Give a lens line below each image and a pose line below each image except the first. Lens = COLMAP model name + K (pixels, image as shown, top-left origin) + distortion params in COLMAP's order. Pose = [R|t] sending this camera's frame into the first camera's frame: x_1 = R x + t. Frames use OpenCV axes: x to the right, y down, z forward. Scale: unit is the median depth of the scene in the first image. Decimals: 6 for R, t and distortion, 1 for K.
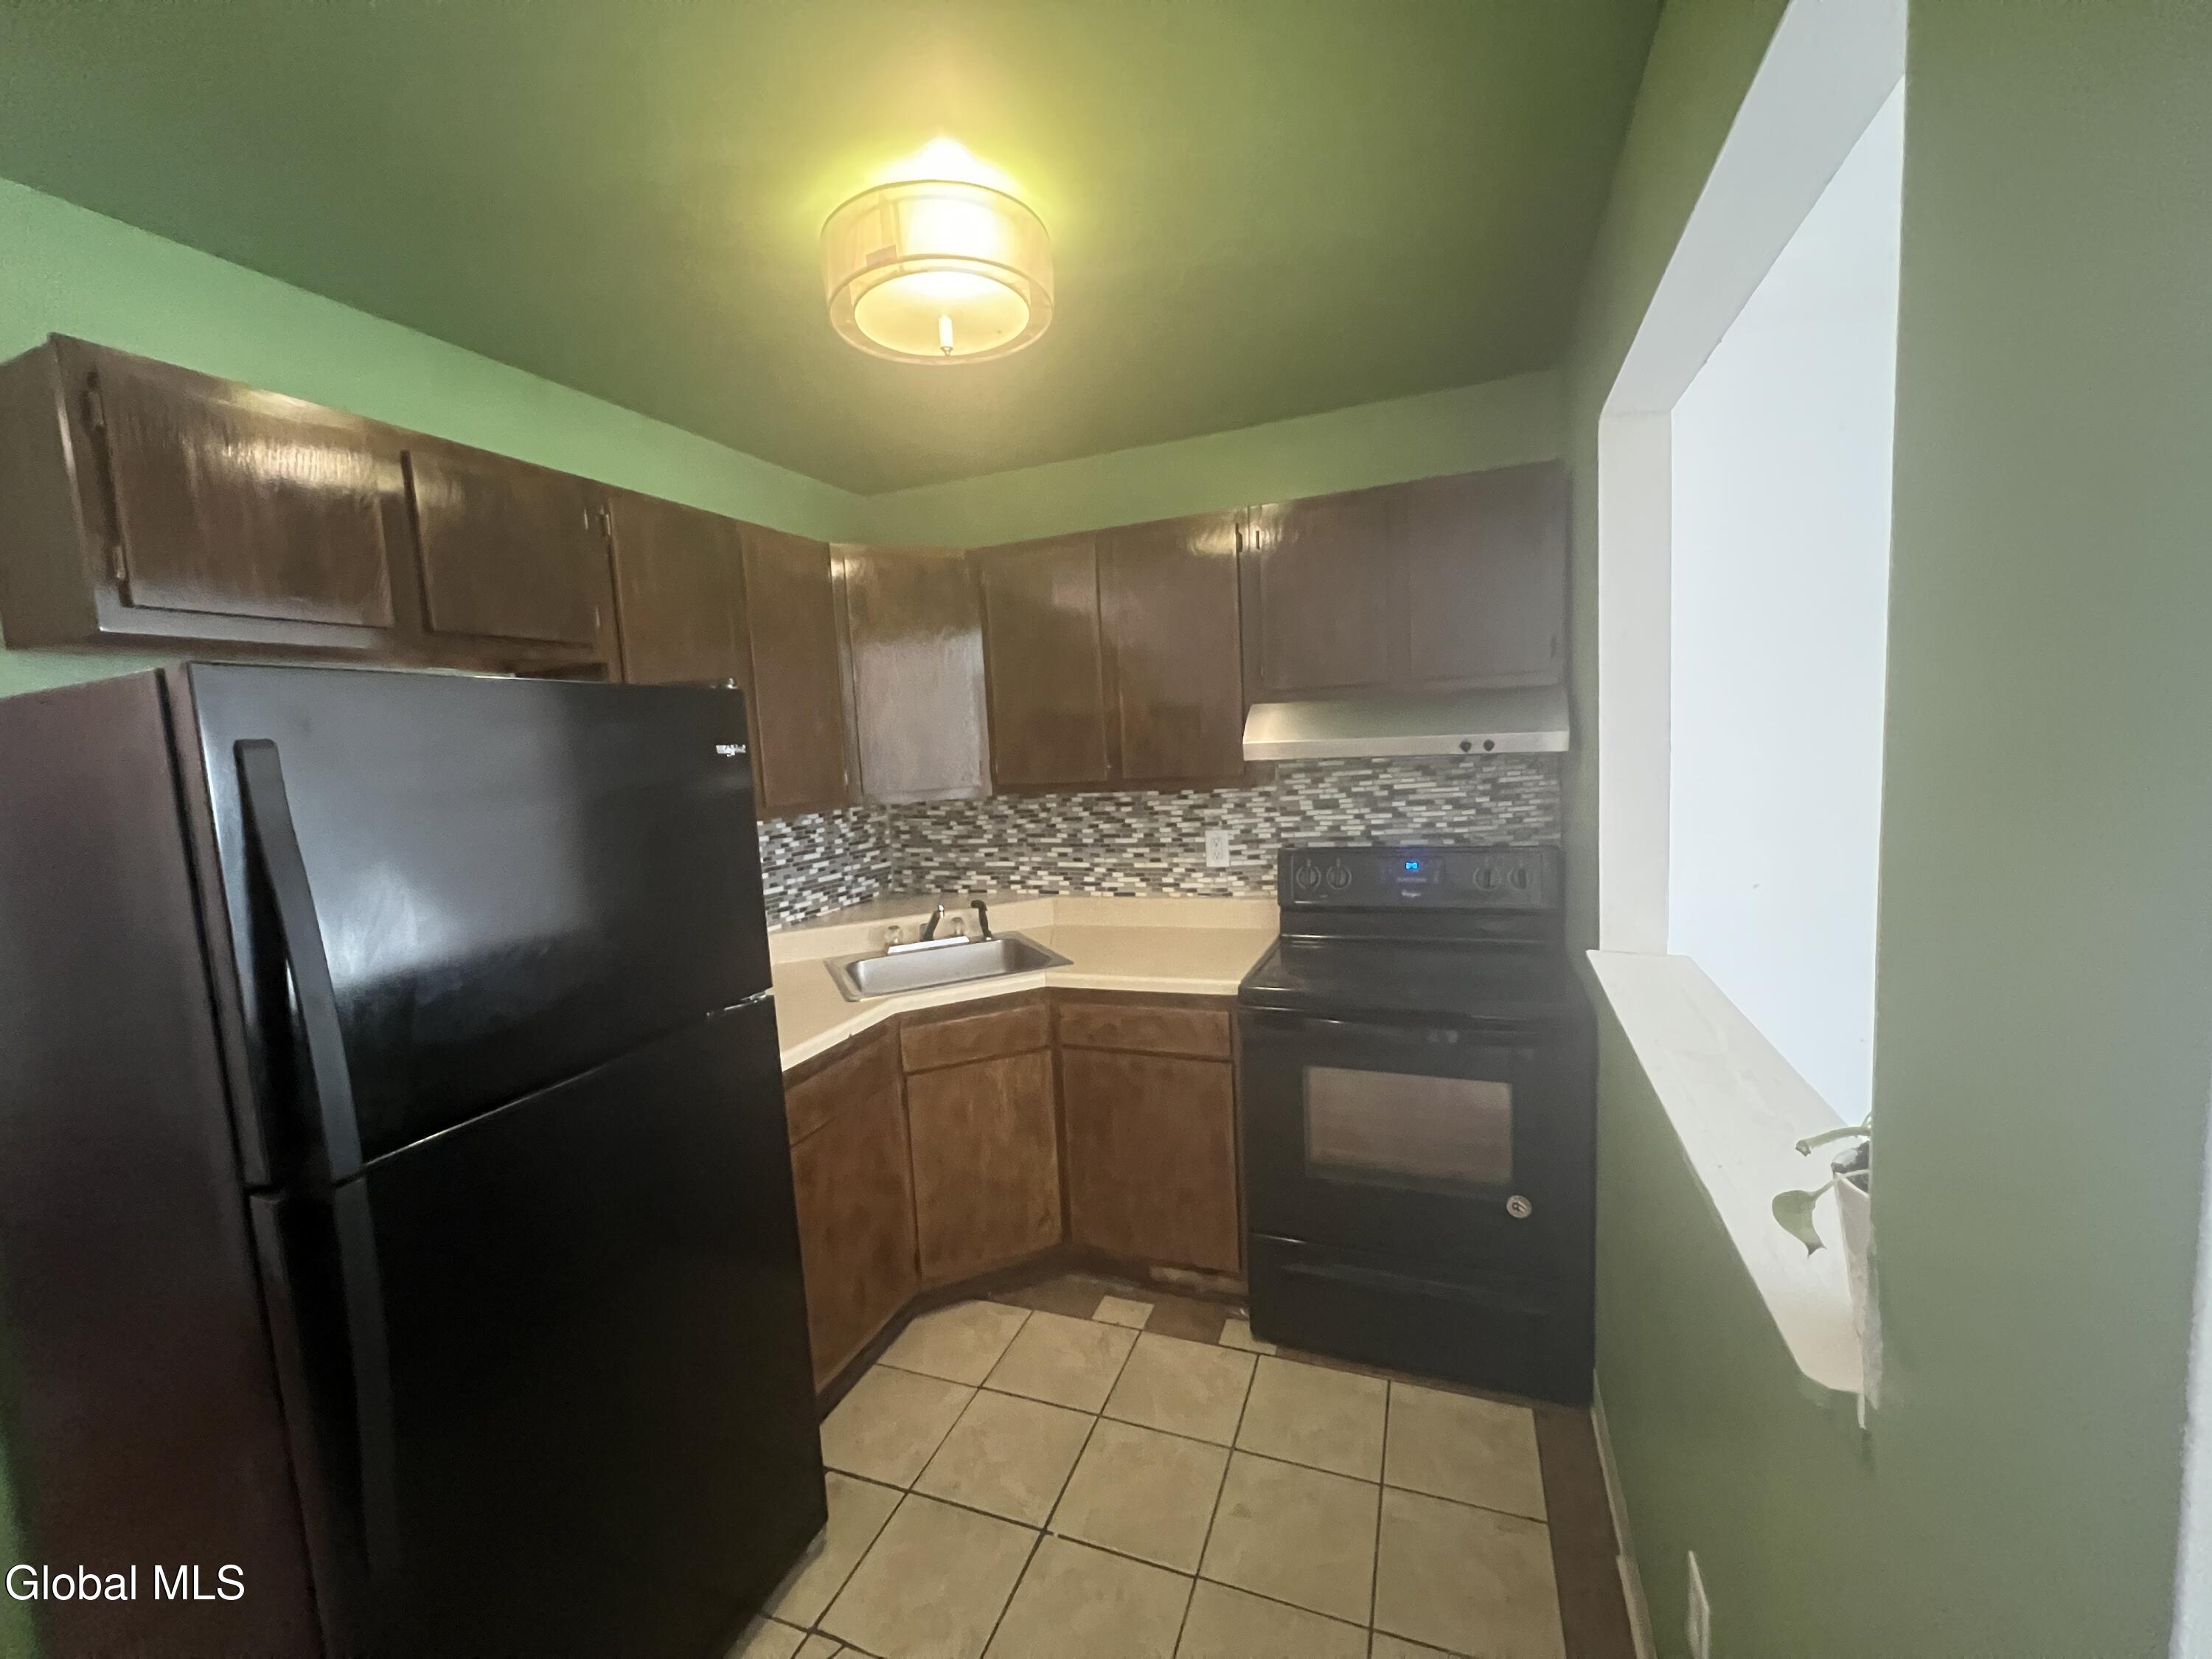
lens RADIAL K [[877.5, 0, 1104.3], [0, 877.5, 829.8], [0, 0, 1]] dist [-0.000726, 0.000265]
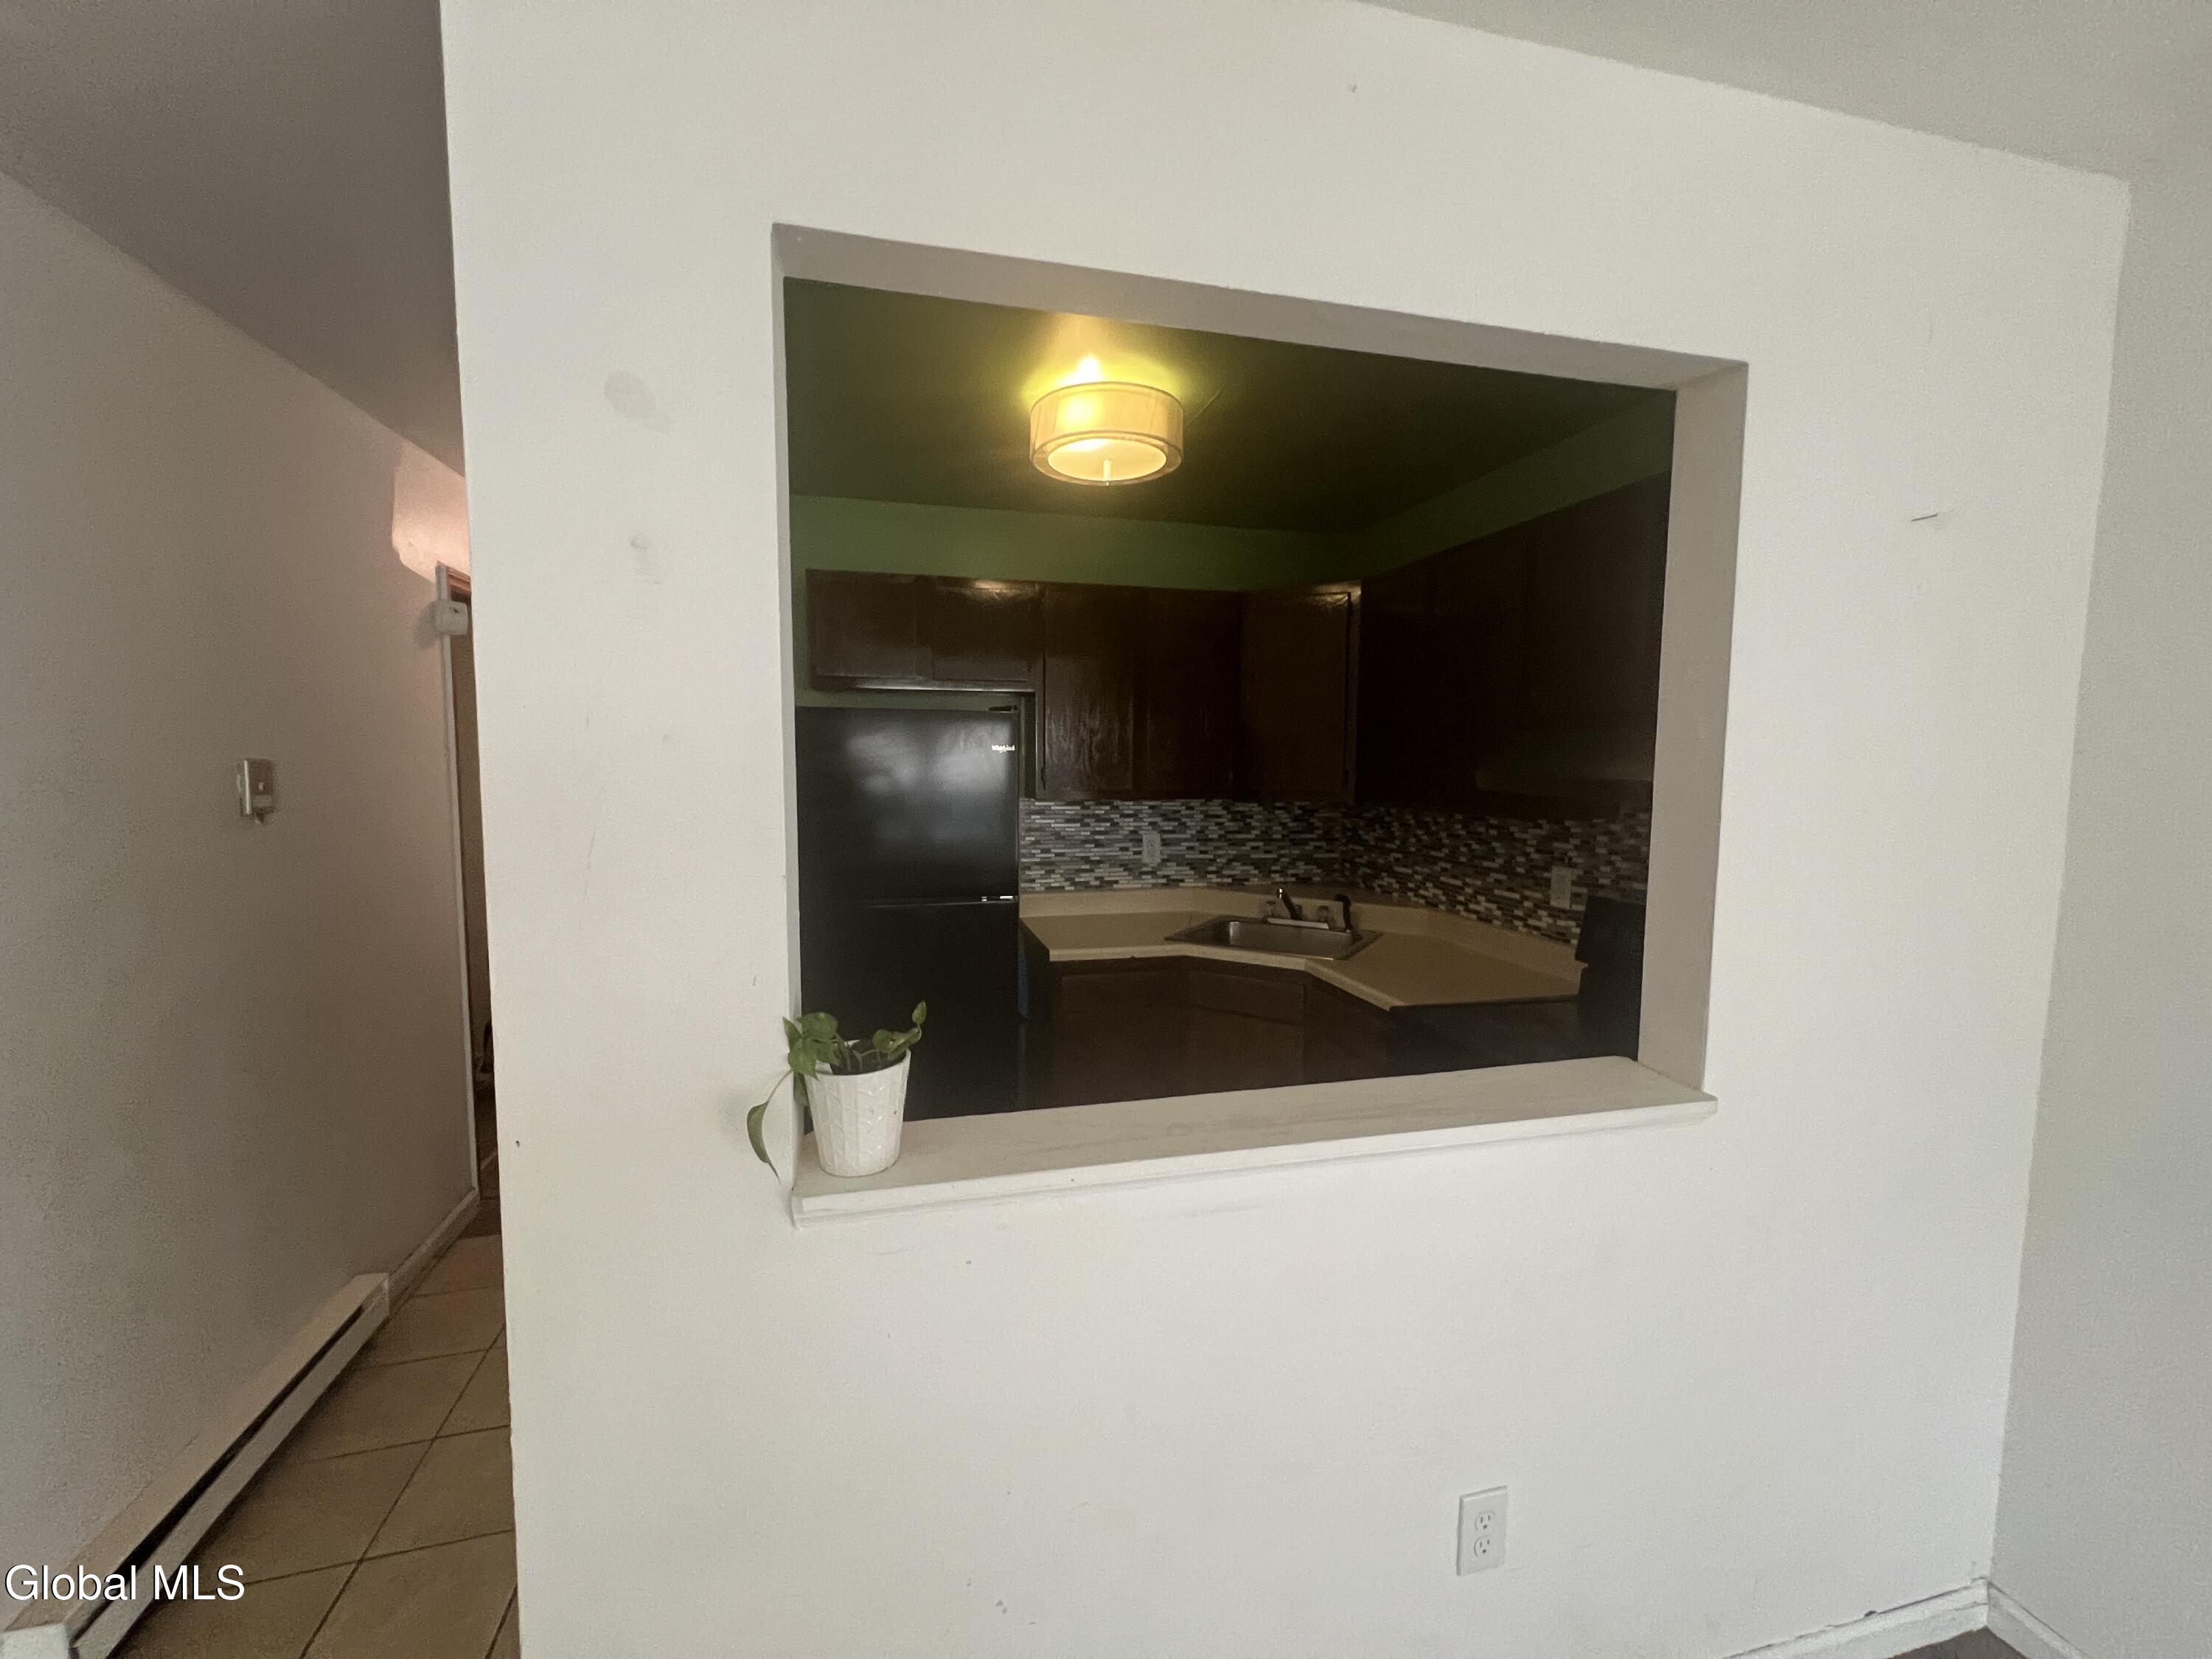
lens RADIAL K [[877.5, 0, 1096.7], [0, 877.5, 826.3], [0, 0, 1]] dist [-0.000726, 0.000265]
pose [[0.581384, 0.127158, -0.803632, 0.571876], [-0.130096, 0.989532, 0.062456, -0.034984], [0.803161, 0.068239, 0.591841, 0.082502]]
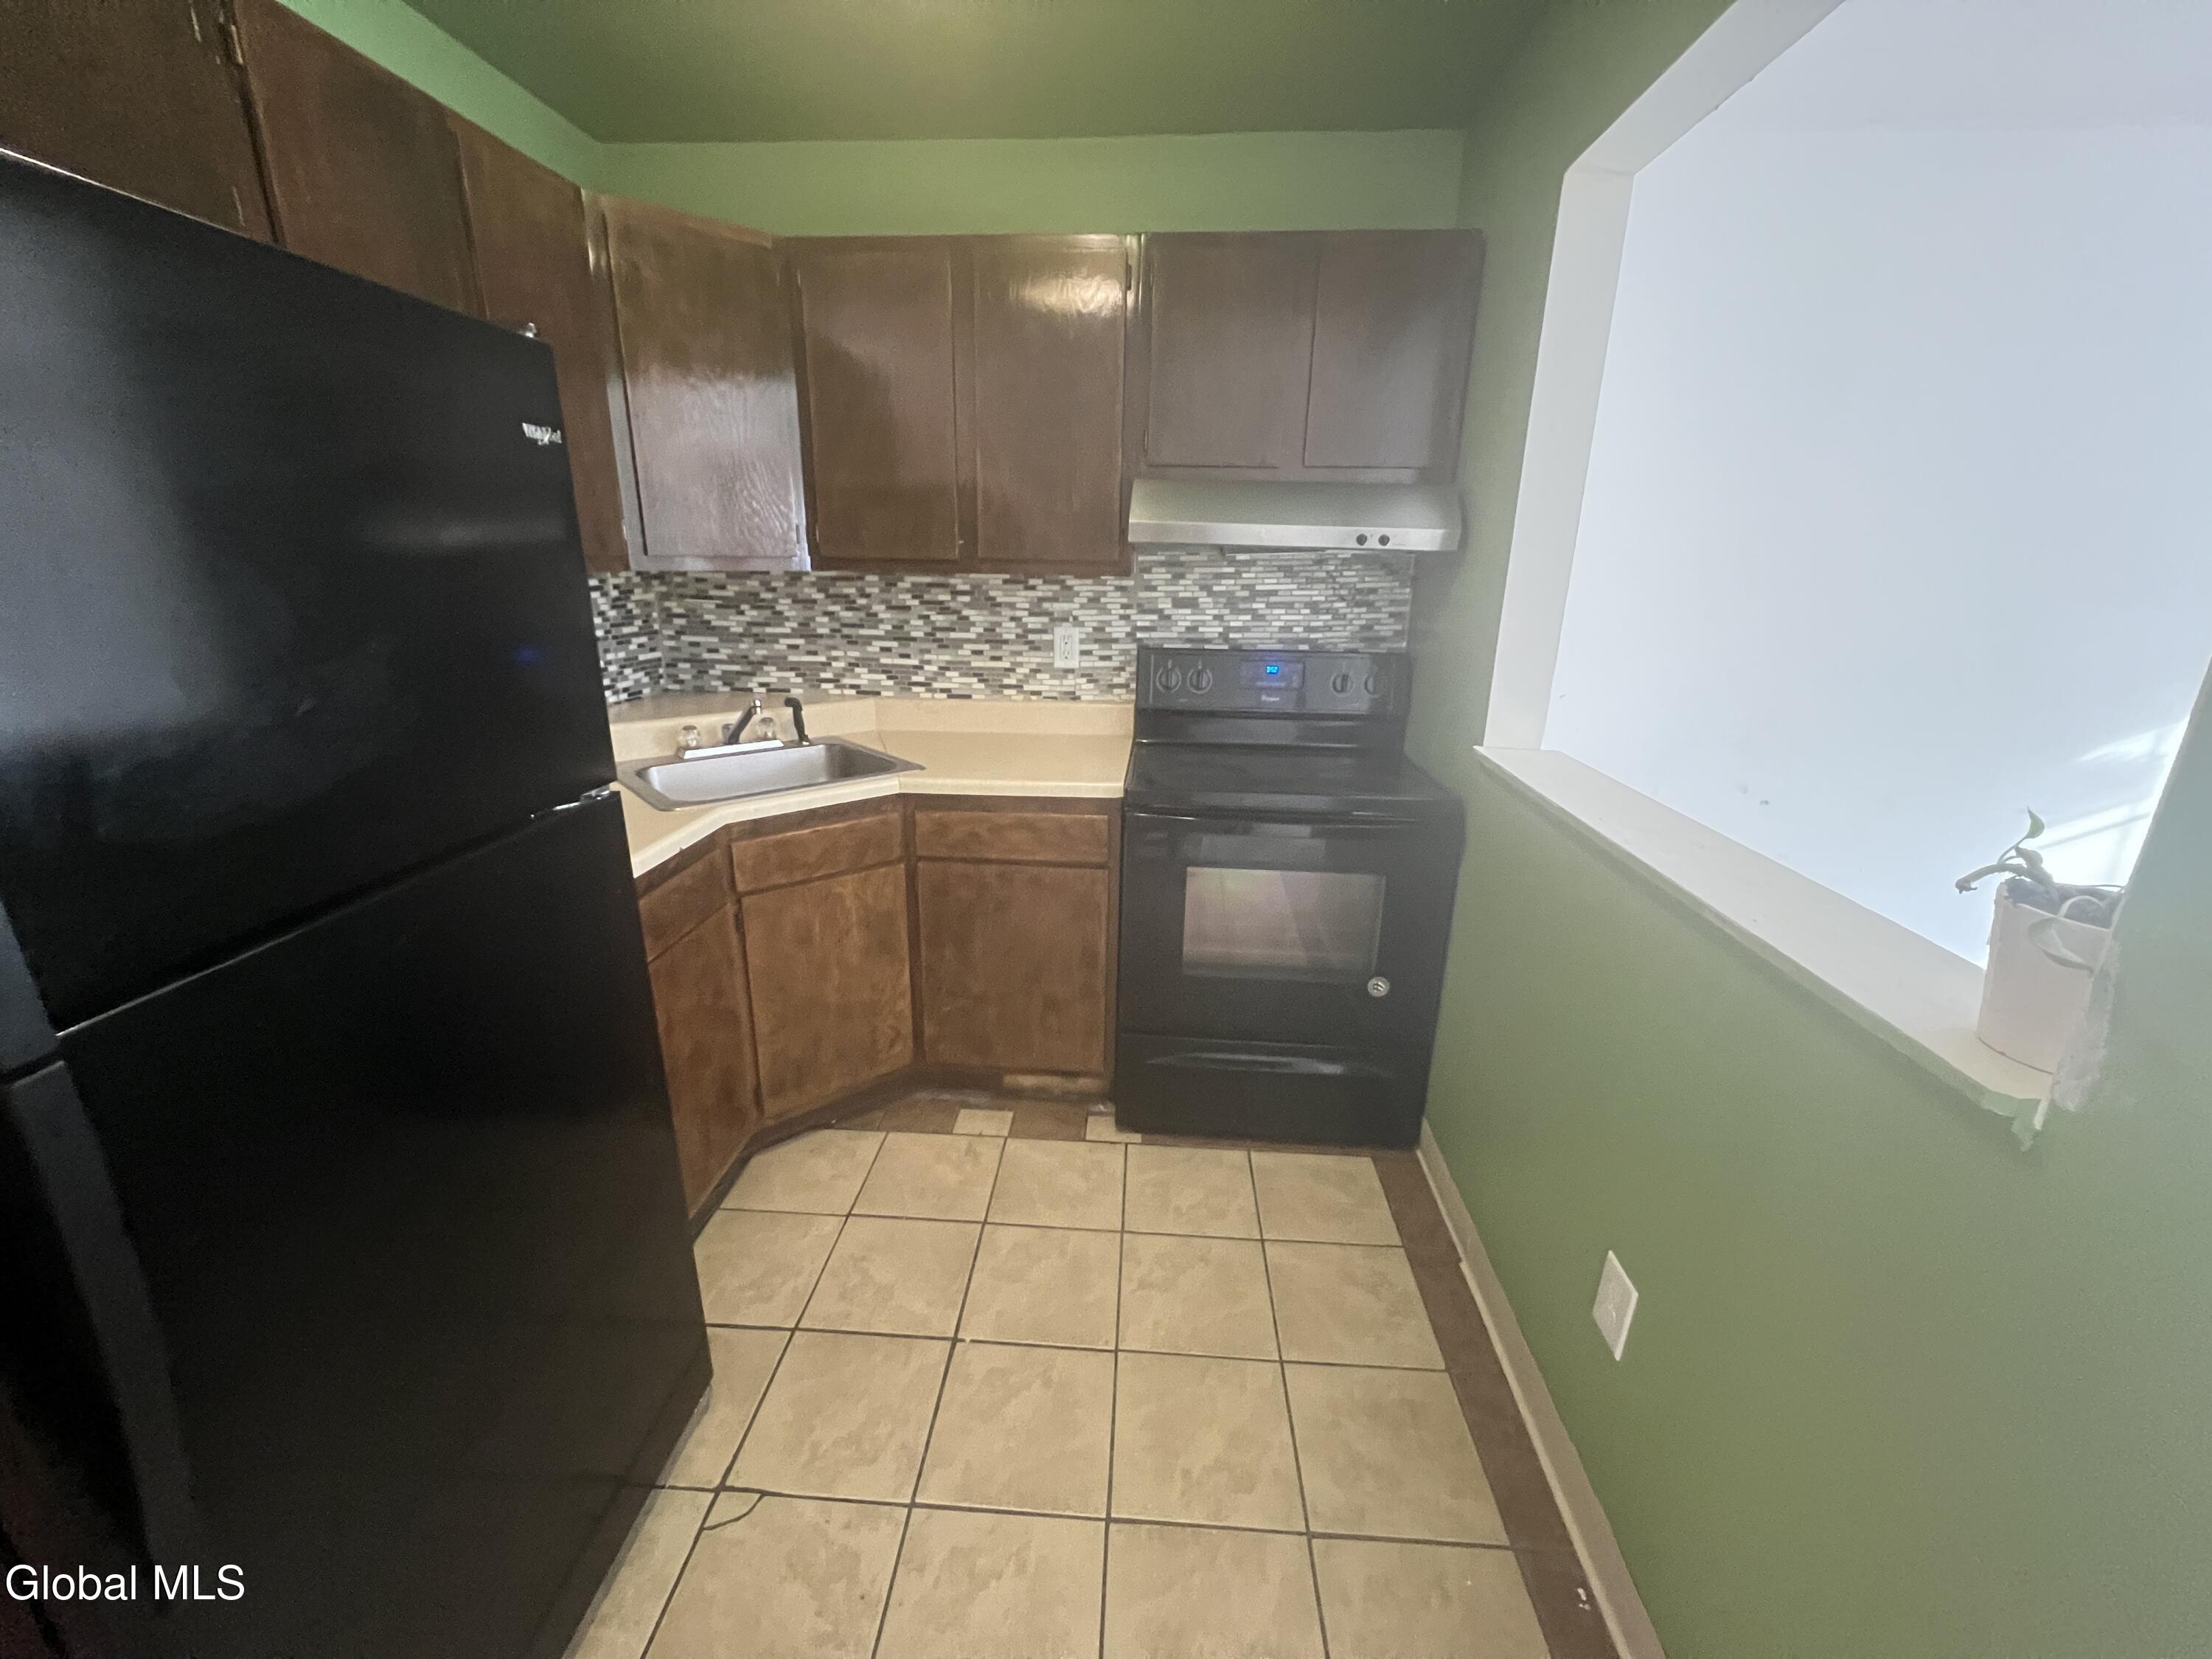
lens RADIAL K [[877.5, 0, 1097.8], [0, 877.5, 825.5], [0, 0, 1]] dist [-0.000726, 0.000265]
pose [[0.953505, -0.018971, 0.300780, -0.122117], [-0.037388, 0.982861, 0.180515, 0.038219], [-0.299049, -0.183367, 0.936454, 0.092881]]
